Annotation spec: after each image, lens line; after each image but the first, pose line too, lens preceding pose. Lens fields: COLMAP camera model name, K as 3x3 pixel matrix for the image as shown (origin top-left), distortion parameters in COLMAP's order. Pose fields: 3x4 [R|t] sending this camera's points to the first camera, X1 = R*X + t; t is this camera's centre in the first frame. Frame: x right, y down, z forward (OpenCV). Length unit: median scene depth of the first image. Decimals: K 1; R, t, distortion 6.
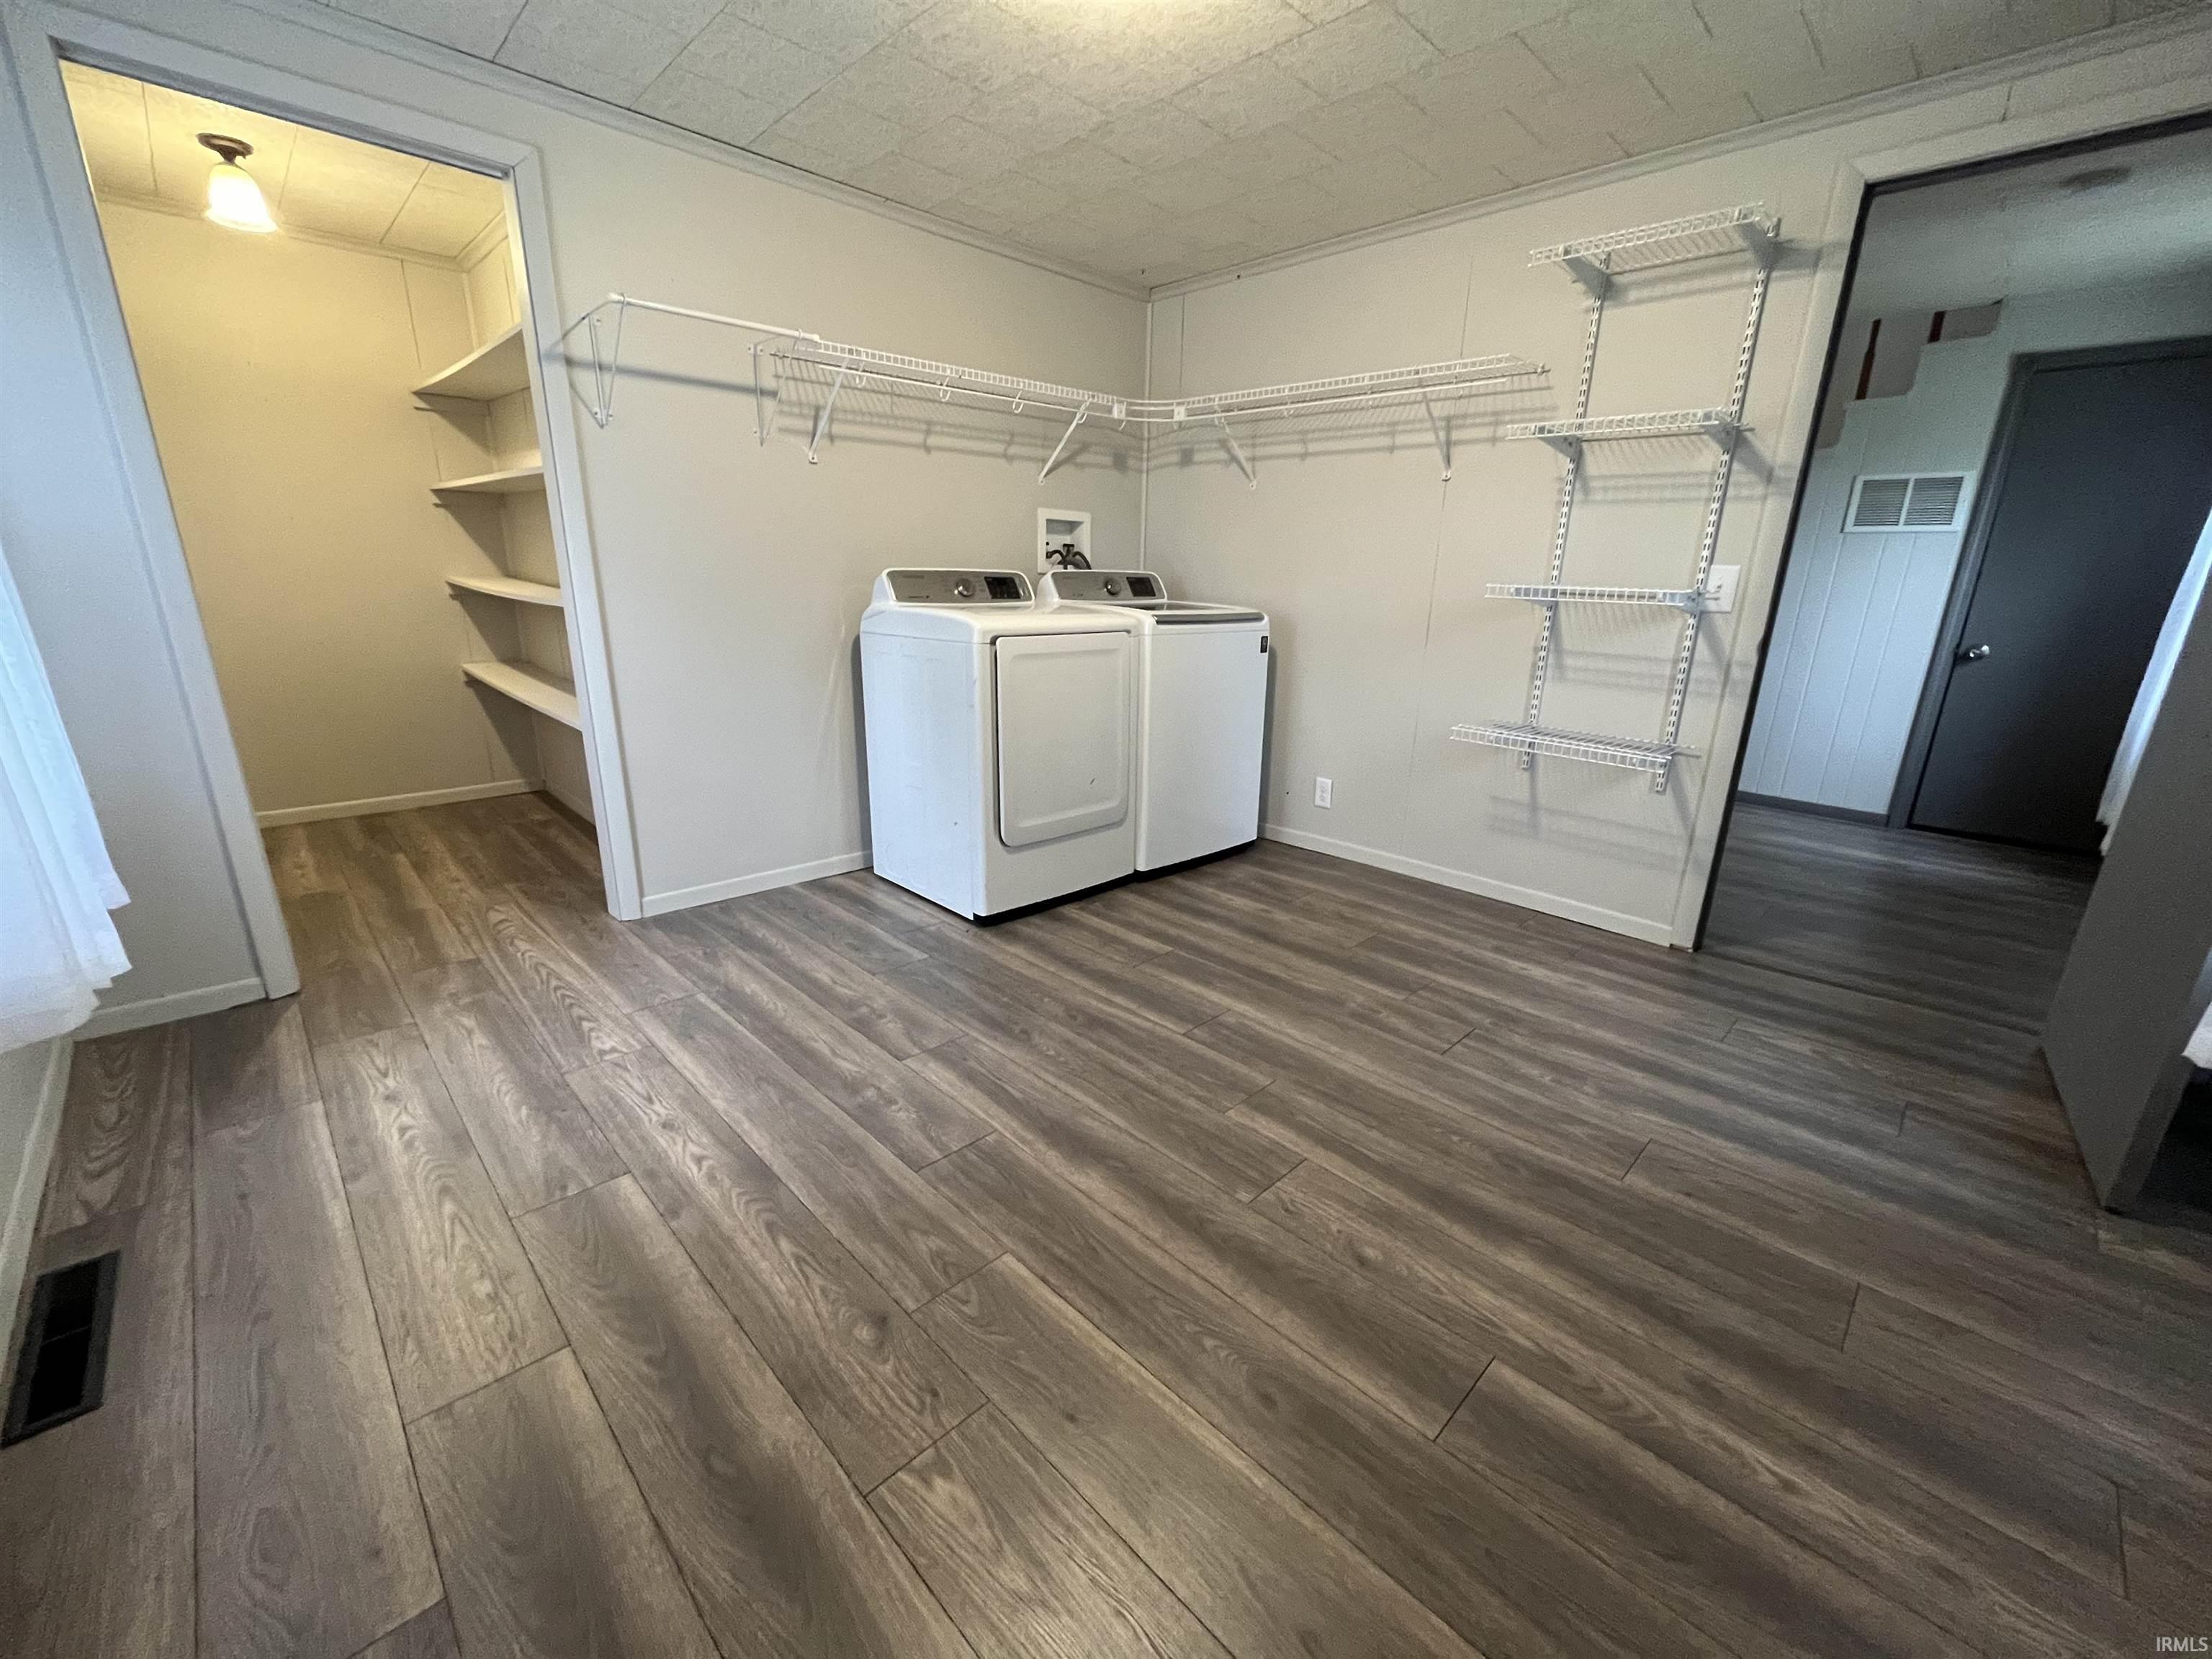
lens RADIAL K [[894.9, 0, 1106.0], [0, 894.9, 829.5], [0, 0, 1]] dist [0.000338, 0.000026]
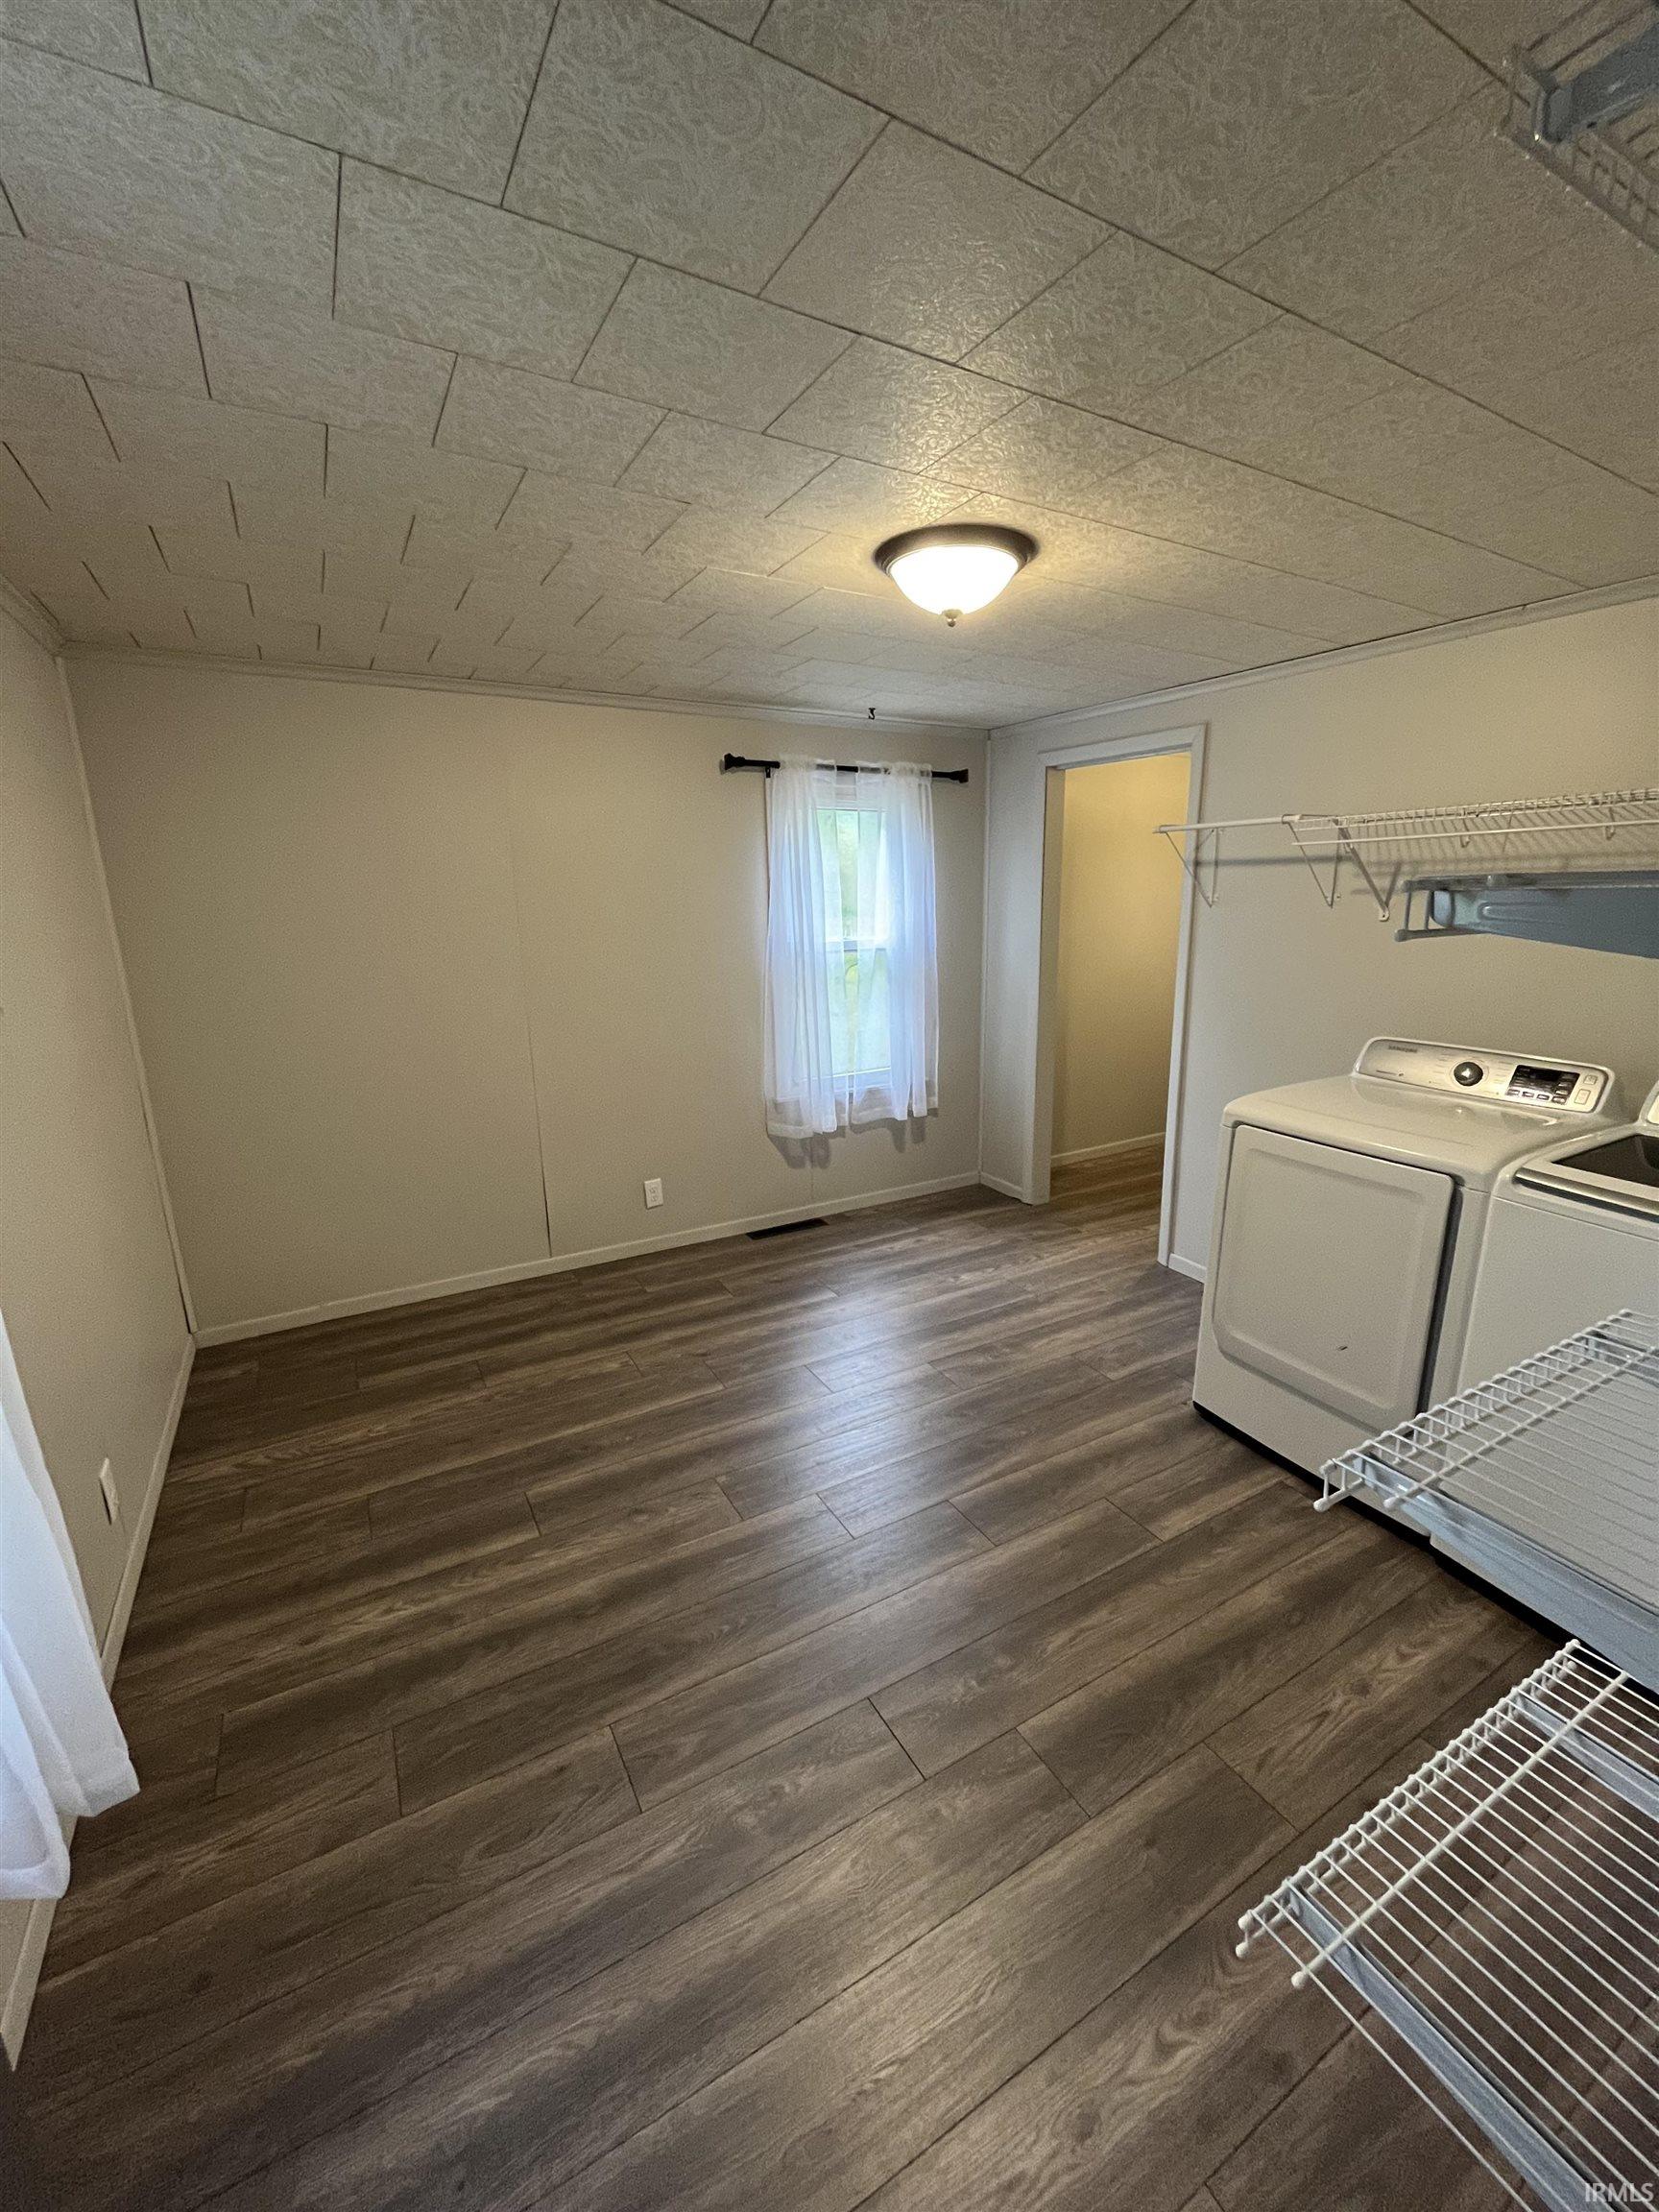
lens RADIAL K [[894.9, 0, 827.6], [0, 894.9, 1098.6], [0, 0, 1]] dist [0.000338, 0.000026]
pose [[-0.262973, 0.199970, -0.943852, 0.917714], [-0.261187, 0.927000, 0.269171, -0.405762], [0.928777, 0.317307, -0.191547, 0.838248]]
